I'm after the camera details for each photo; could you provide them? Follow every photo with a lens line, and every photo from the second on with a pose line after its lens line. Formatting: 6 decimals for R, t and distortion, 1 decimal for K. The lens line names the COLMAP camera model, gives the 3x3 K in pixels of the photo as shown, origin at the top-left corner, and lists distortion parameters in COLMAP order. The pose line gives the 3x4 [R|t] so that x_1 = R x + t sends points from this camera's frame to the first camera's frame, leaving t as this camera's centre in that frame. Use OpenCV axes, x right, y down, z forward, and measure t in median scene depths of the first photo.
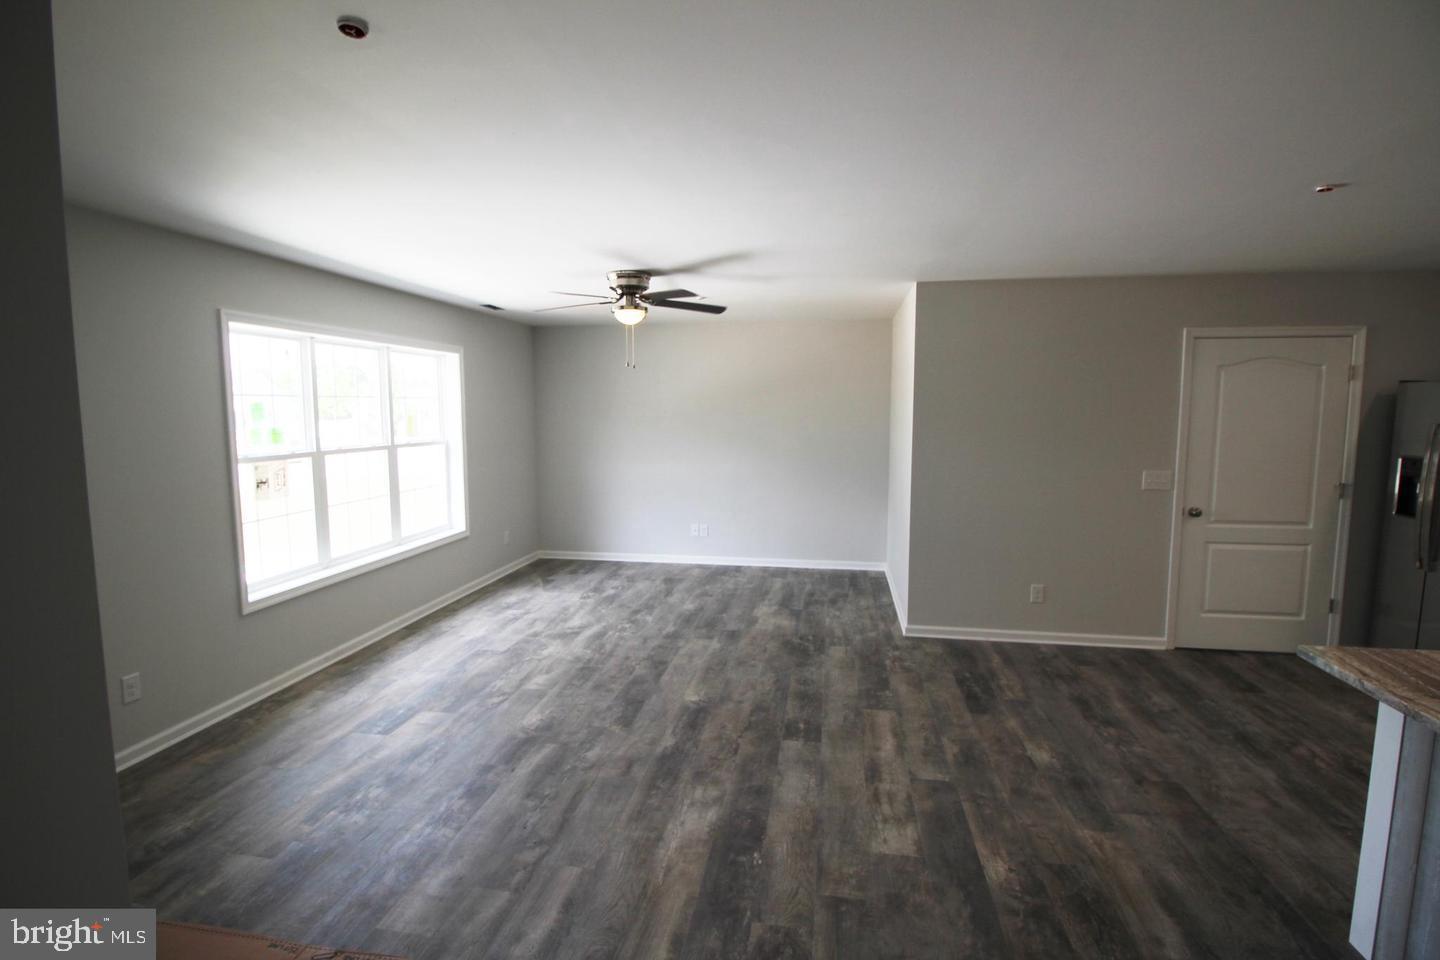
lens RADIAL K [[686.3, 0, 720.9], [0, 686.3, 479.6], [0, 0, 1]] dist [0.001393, -0.013934]
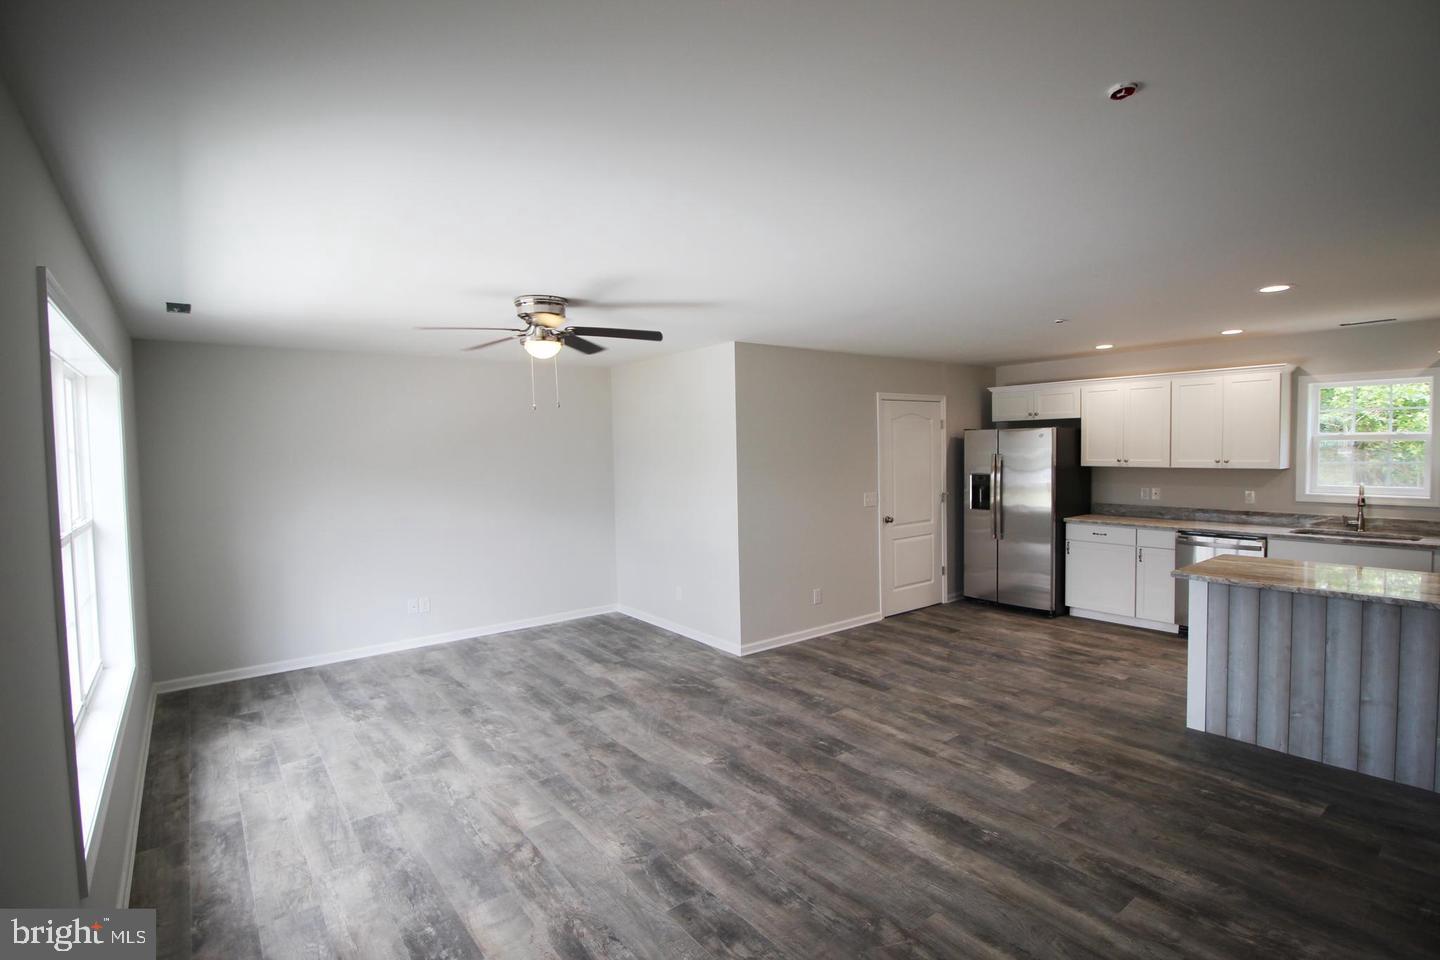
lens RADIAL K [[686.3, 0, 720.9], [0, 686.3, 479.6], [0, 0, 1]] dist [0.001393, -0.013934]
pose [[0.680712, -0.047041, 0.731040, -0.705053], [0.094738, 0.995209, -0.024177, -0.040654], [-0.726400, 0.085715, 0.681906, 0.314627]]
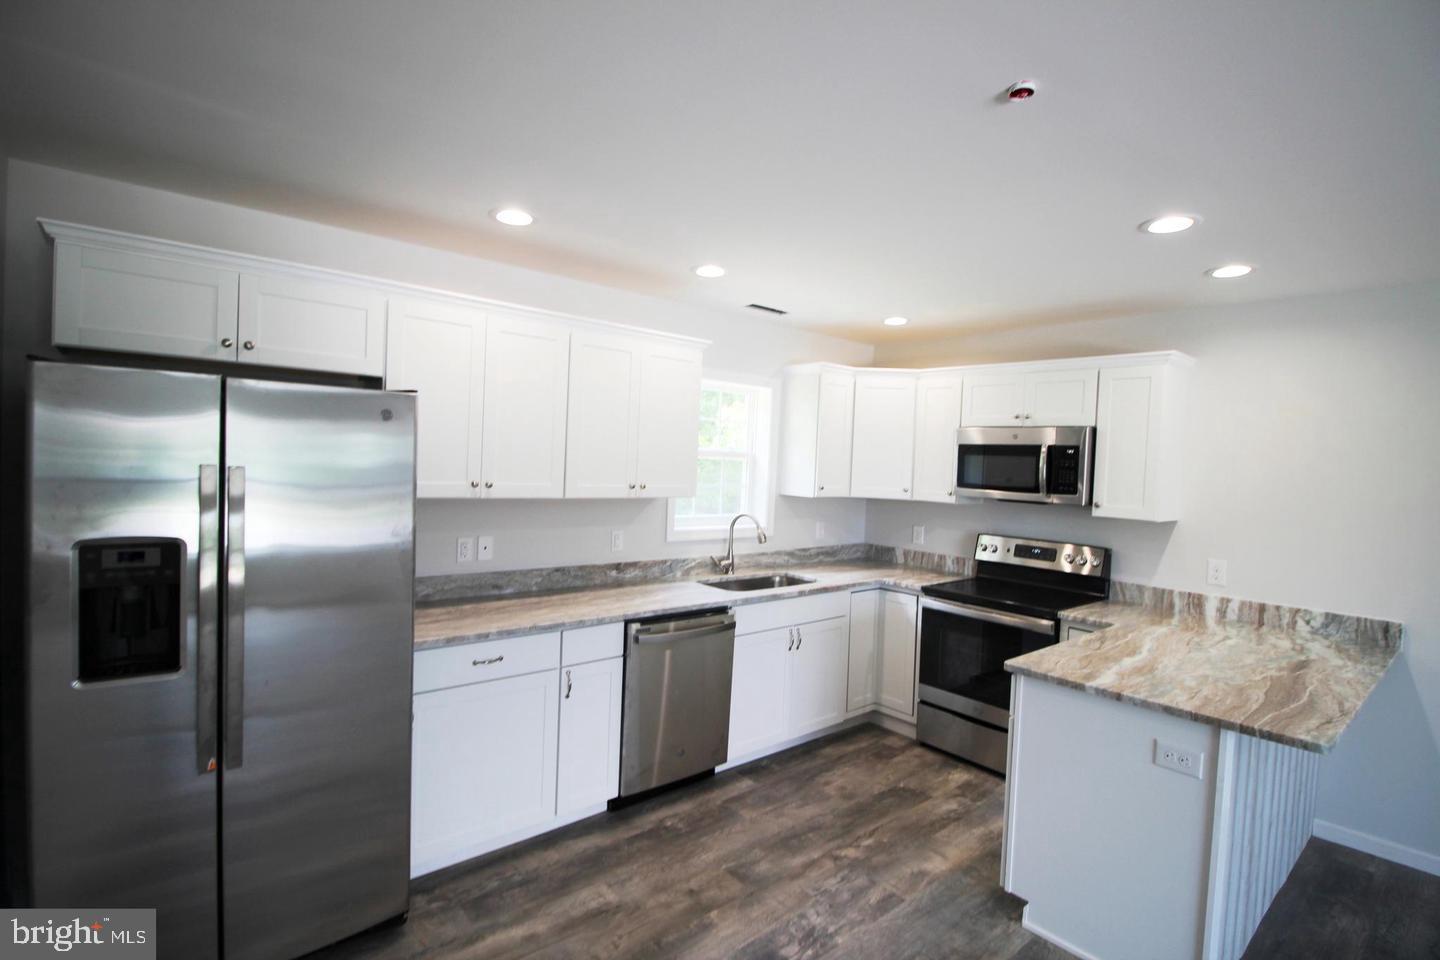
lens RADIAL K [[686.3, 0, 720.9], [0, 686.3, 479.6], [0, 0, 1]] dist [0.001393, -0.013934]
pose [[-0.763485, -0.049567, 0.643921, 0.473585], [0.027265, 0.993688, 0.108819, -0.114092], [-0.645250, 0.100638, -0.757314, 1.129243]]
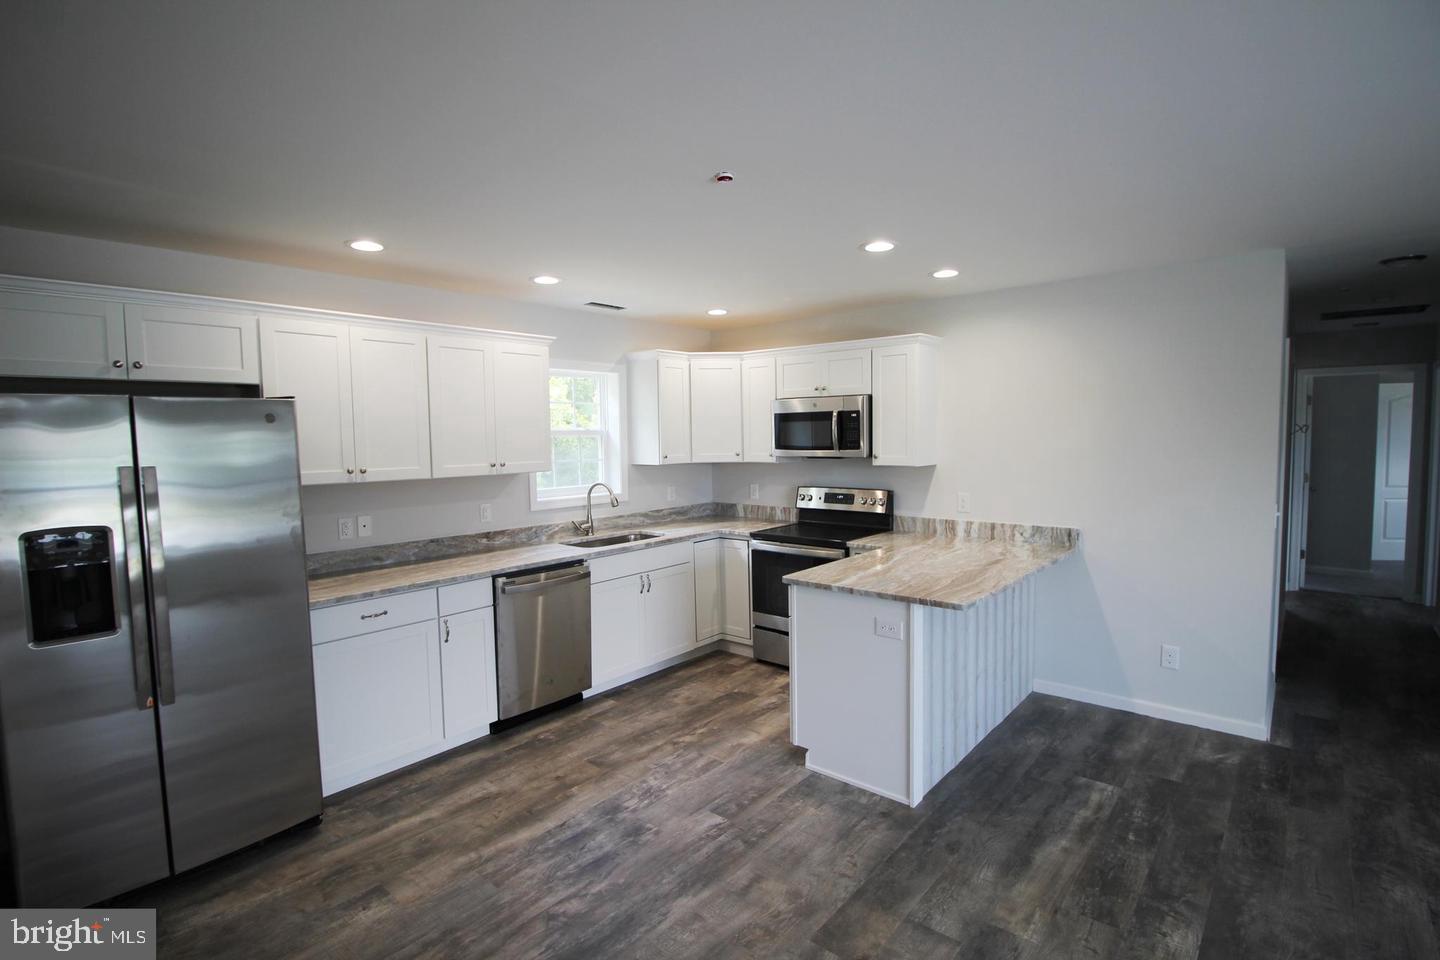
lens RADIAL K [[686.3, 0, 720.9], [0, 686.3, 479.6], [0, 0, 1]] dist [0.001393, -0.013934]
pose [[-0.854973, -0.019938, 0.518290, 0.297534], [0.070838, 0.985409, 0.154762, -0.126723], [-0.513813, 0.169032, -0.841085, 1.233564]]
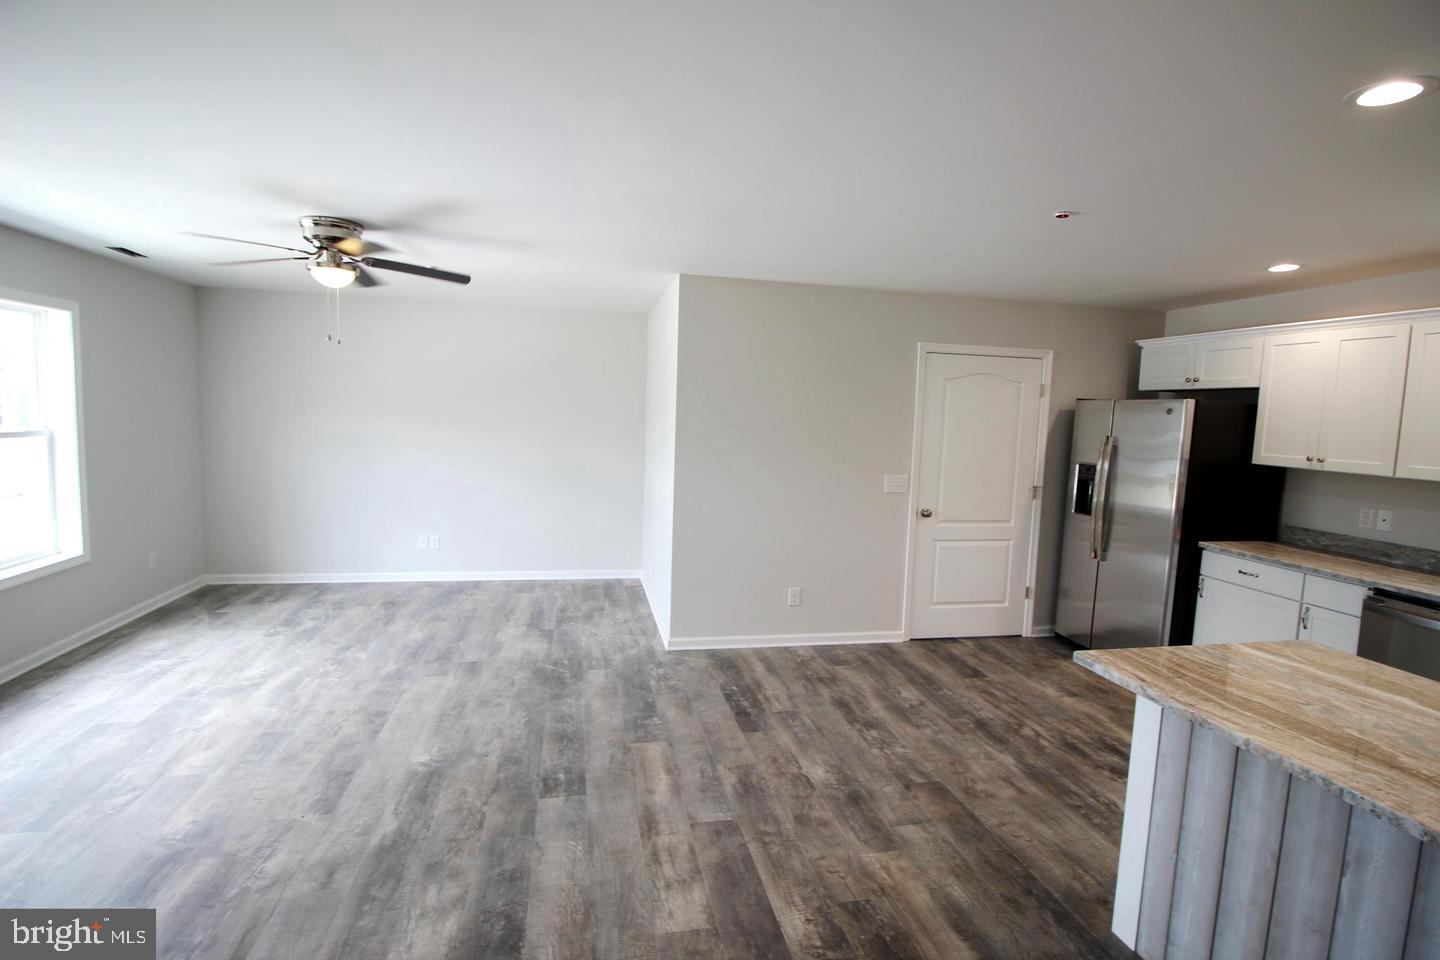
lens RADIAL K [[686.3, 0, 720.9], [0, 686.3, 479.6], [0, 0, 1]] dist [0.001393, -0.013934]
pose [[0.931165, -0.001751, 0.364595, -0.007037], [0.001906, 0.999998, -0.000063, -0.006820], [-0.364594, 0.000754, 0.931166, 0.127293]]
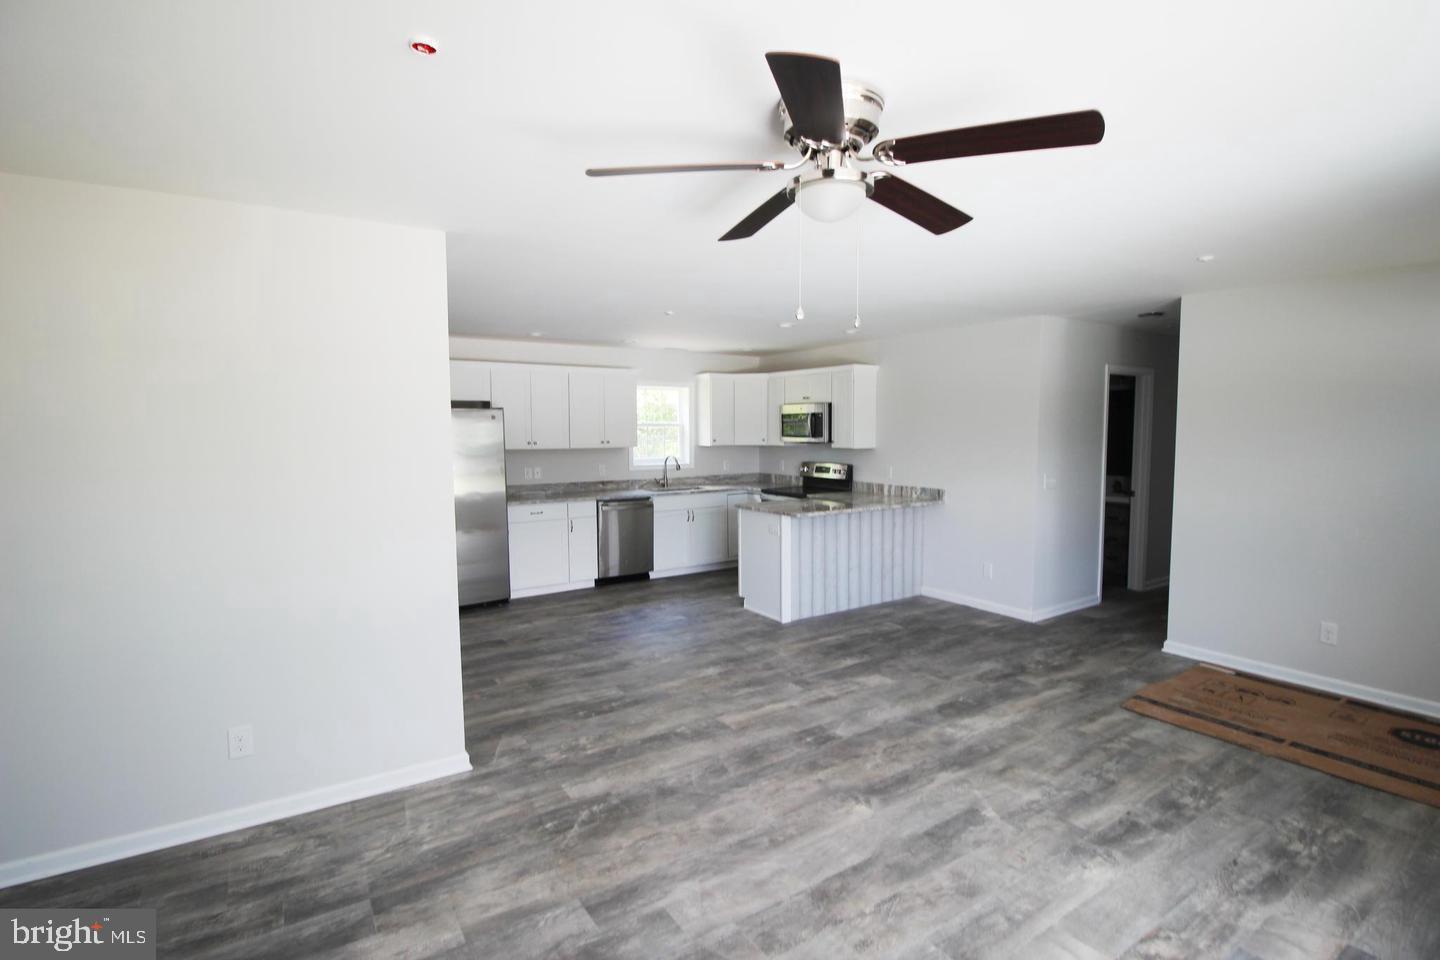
lens RADIAL K [[686.3, 0, 720.9], [0, 686.3, 479.6], [0, 0, 1]] dist [0.001393, -0.013934]
pose [[-0.679404, -0.050068, 0.732054, -0.468822], [0.082794, 0.986067, 0.144280, -0.156203], [-0.729078, 0.158635, -0.665793, 1.566097]]
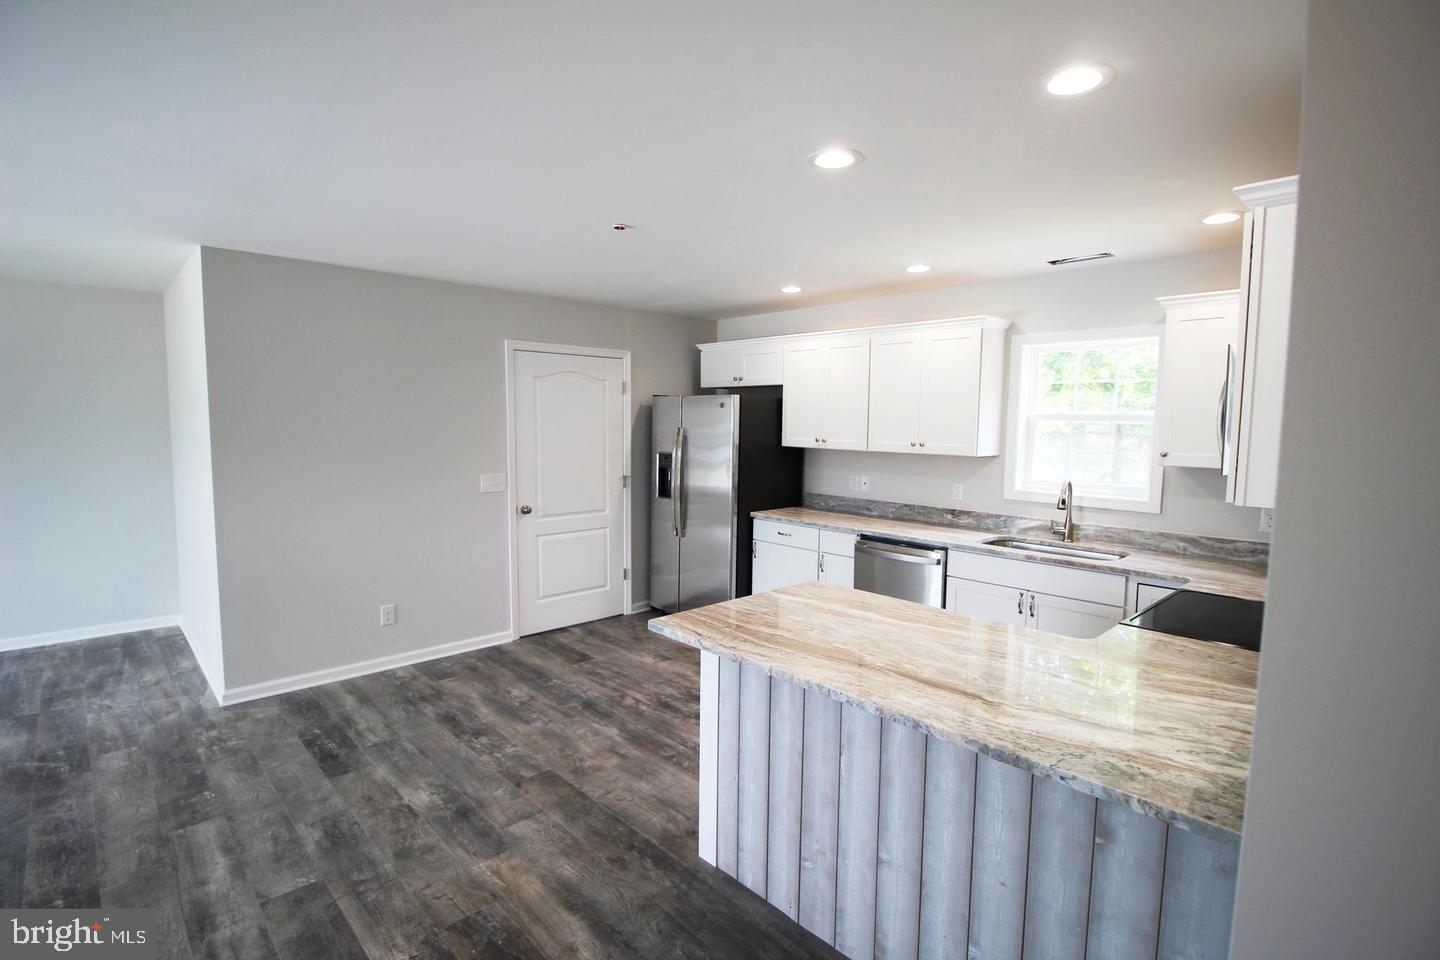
lens RADIAL K [[686.3, 0, 720.9], [0, 686.3, 479.6], [0, 0, 1]] dist [0.001393, -0.013934]
pose [[0.601325, -0.061073, 0.796667, 0.013238], [0.070608, 0.997235, 0.023154, -0.004209], [-0.795879, 0.042328, 0.603975, 0.107766]]
